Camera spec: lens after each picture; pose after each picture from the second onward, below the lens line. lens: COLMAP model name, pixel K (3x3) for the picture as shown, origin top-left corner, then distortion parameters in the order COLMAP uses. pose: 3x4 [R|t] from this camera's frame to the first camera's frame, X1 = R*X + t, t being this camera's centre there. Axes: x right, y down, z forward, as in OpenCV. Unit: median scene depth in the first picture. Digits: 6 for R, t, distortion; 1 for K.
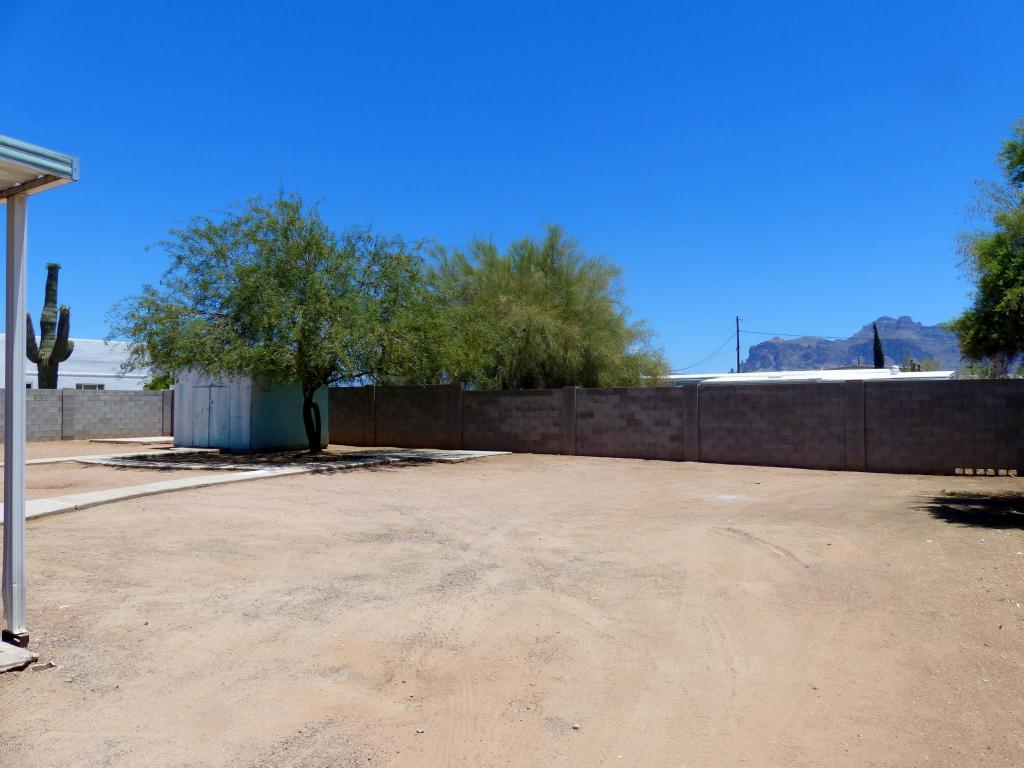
lens RADIAL K [[784.4, 0, 512.0], [0, 784.4, 384.0], [0, 0, 1]] dist [-0.003861, -0.005945]
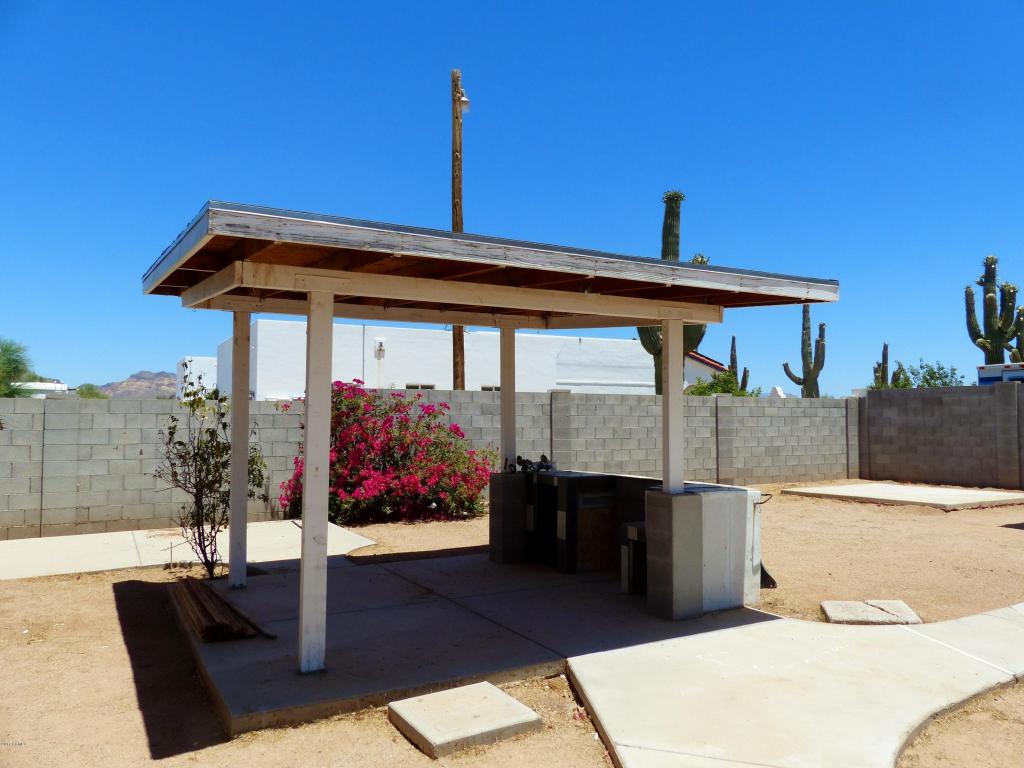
lens RADIAL K [[784.4, 0, 512.0], [0, 784.4, 384.0], [0, 0, 1]] dist [-0.003861, -0.005945]
pose [[0.875301, -0.019548, -0.483183, -0.404585], [0.010407, 0.999713, -0.021592, 0.008059], [0.483466, 0.013871, 0.875253, 0.406343]]
